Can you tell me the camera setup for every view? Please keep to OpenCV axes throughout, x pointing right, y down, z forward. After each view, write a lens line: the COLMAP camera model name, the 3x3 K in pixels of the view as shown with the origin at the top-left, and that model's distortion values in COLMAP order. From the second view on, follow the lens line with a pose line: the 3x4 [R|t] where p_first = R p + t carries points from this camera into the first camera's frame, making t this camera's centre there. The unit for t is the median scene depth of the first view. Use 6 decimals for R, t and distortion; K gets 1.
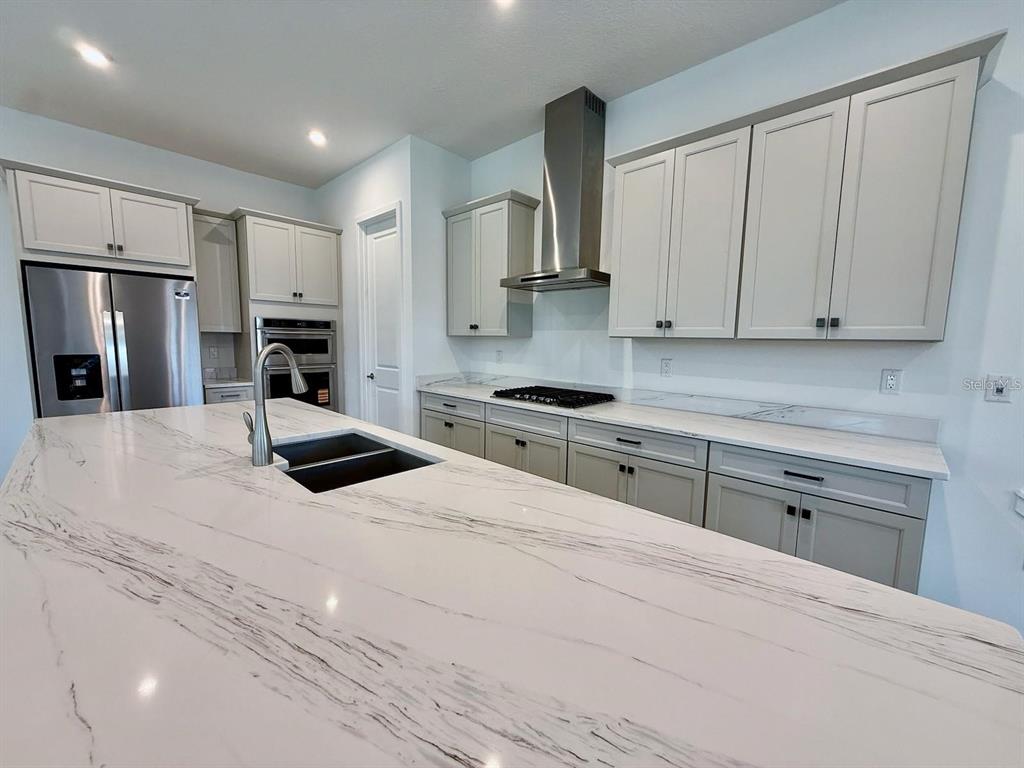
lens RADIAL K [[406.4, 0, 512.0], [0, 406.4, 384.0], [0, 0, 1]] dist [0.000174, 0.000055]
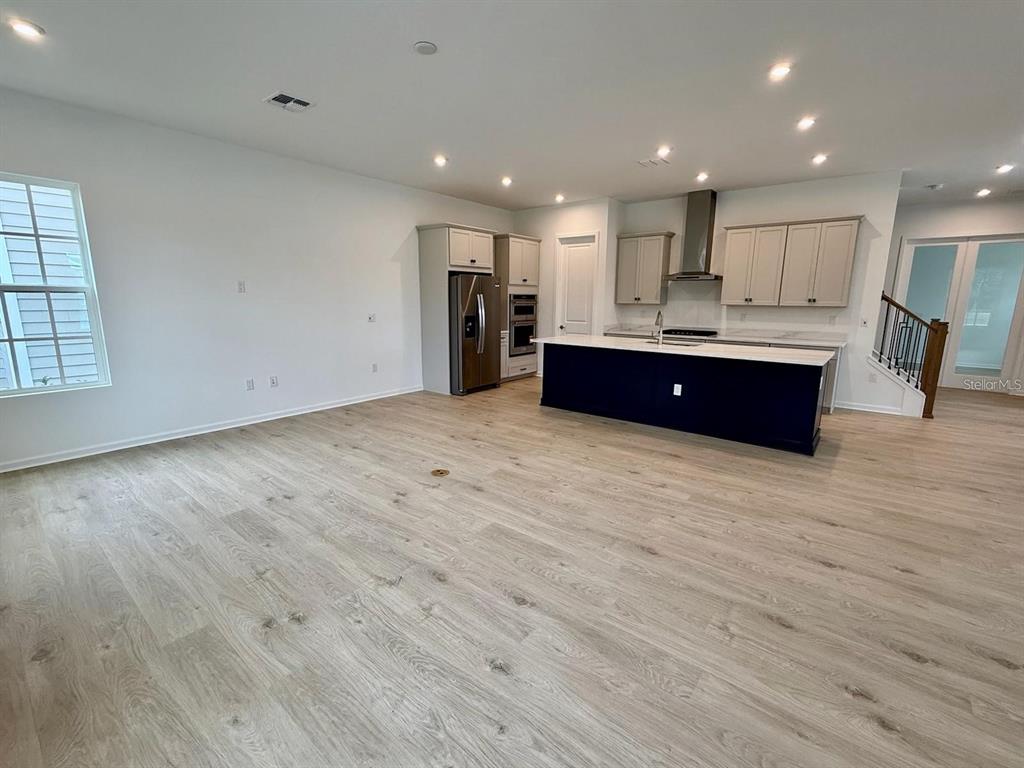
lens RADIAL K [[453.8, 0, 512.0], [0, 453.8, 384.0], [0, 0, 1]] dist [-0.000415, -0.000170]
pose [[0.995907, -0.027849, 0.085984, -1.026583], [0.020597, 0.996244, 0.084107, 0.077617], [-0.088004, -0.081992, 0.992740, -1.290427]]
